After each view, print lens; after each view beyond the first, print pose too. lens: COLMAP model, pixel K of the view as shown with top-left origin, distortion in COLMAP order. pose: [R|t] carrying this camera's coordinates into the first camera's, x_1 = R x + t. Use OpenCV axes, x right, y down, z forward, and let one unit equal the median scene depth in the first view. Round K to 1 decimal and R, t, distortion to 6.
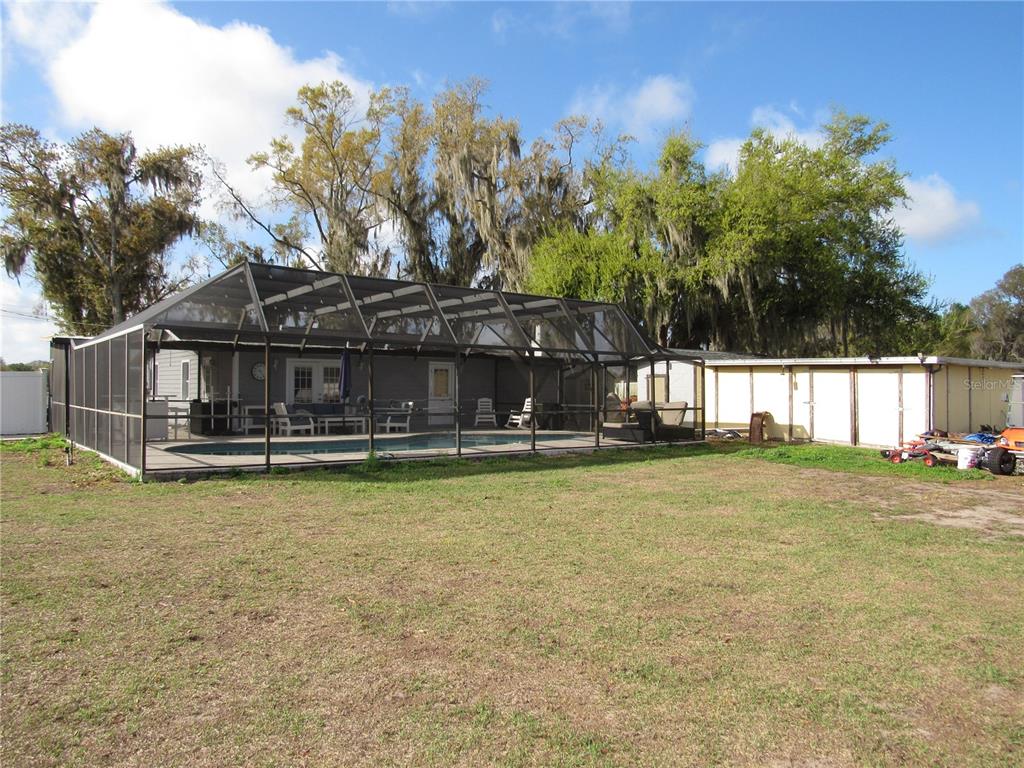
lens RADIAL K [[734.7, 0, 510.4], [0, 734.7, 388.1], [0, 0, 1]] dist [-0.031918, 0.015562]
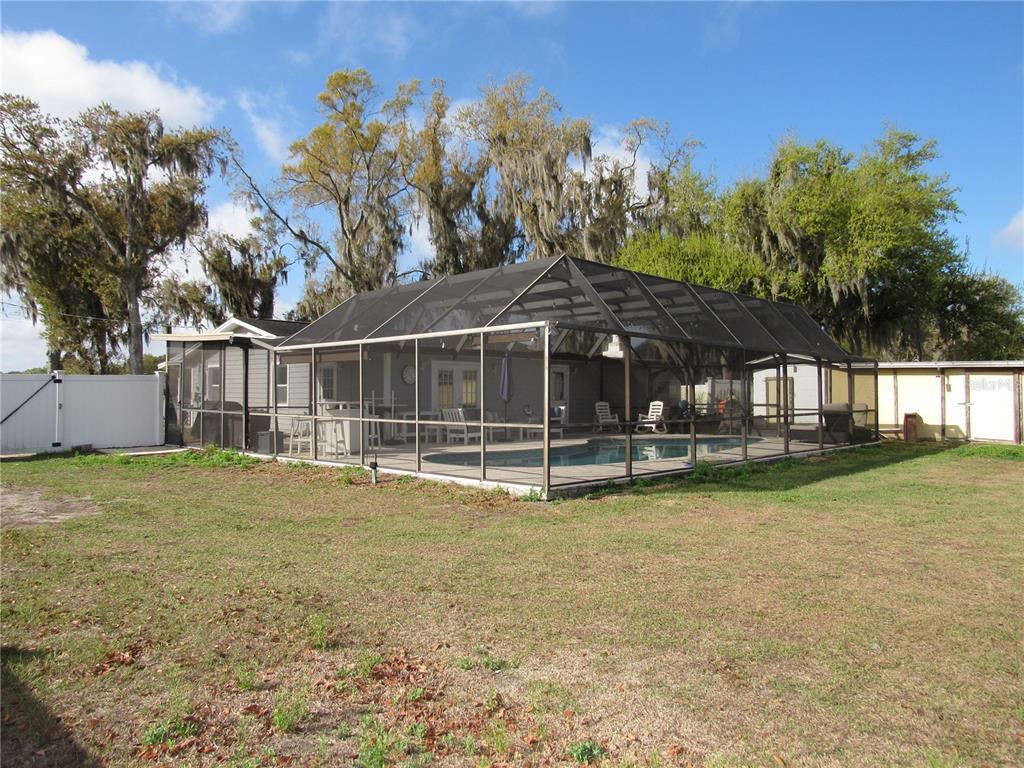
lens RADIAL K [[734.7, 0, 515.0], [0, 734.7, 381.5], [0, 0, 1]] dist [-0.031918, 0.015562]
pose [[0.987851, -0.002803, 0.155378, -0.313584], [0.004754, 0.999914, -0.012189, -0.001900], [-0.155331, 0.012780, 0.987780, 0.058864]]
